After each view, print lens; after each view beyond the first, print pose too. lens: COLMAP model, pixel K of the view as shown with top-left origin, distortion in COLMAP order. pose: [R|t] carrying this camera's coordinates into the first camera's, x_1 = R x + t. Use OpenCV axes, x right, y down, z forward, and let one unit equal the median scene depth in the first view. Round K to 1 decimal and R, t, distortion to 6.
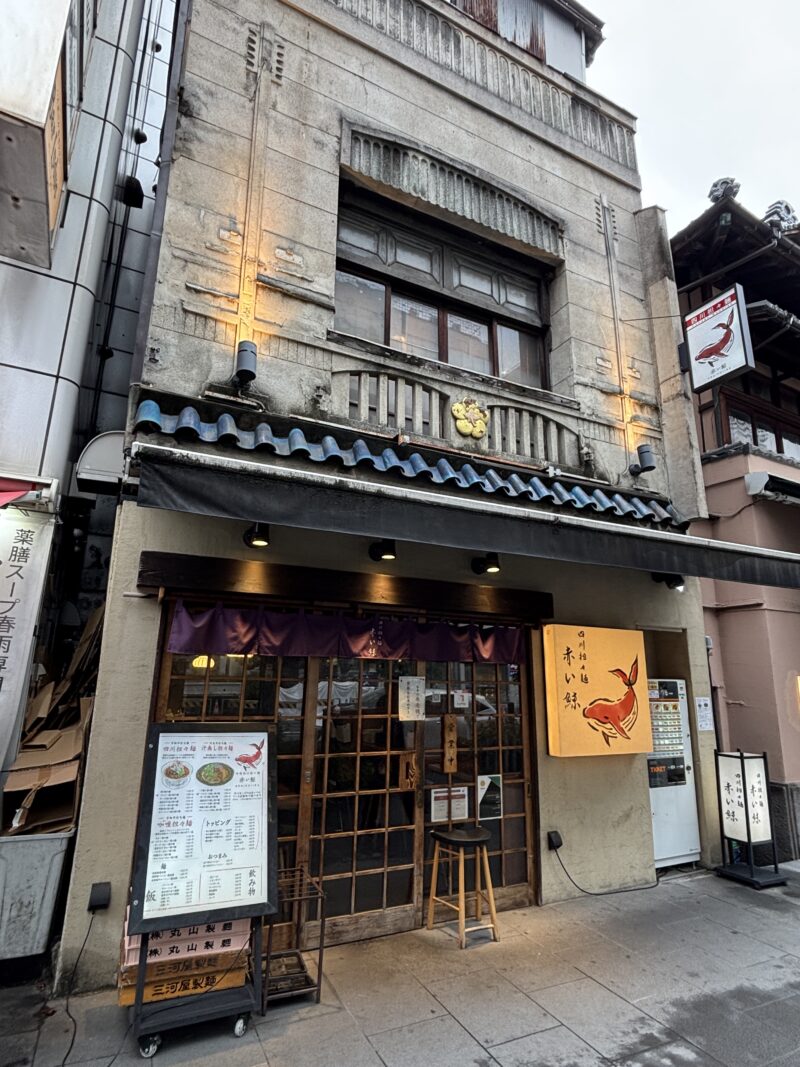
lens RADIAL K [[571.0, 0, 400.0], [0, 571.0, 533.5], [0, 0, 1]] dist [-0.002529, -0.000860]
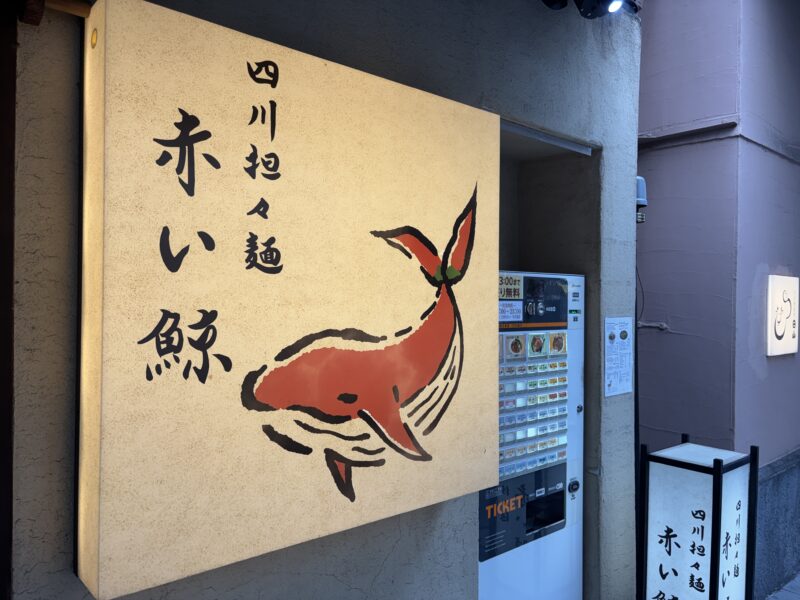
lens RADIAL K [[606.4, 0, 400.0], [0, 606.4, 300.0], [0, 0, 1]] dist [0.036625, 0.000272]
pose [[0.967903, -0.011464, 0.251062, 0.288128], [-0.050876, 0.969339, 0.240403, 0.191067], [-0.246120, -0.245460, 0.937643, 0.677476]]
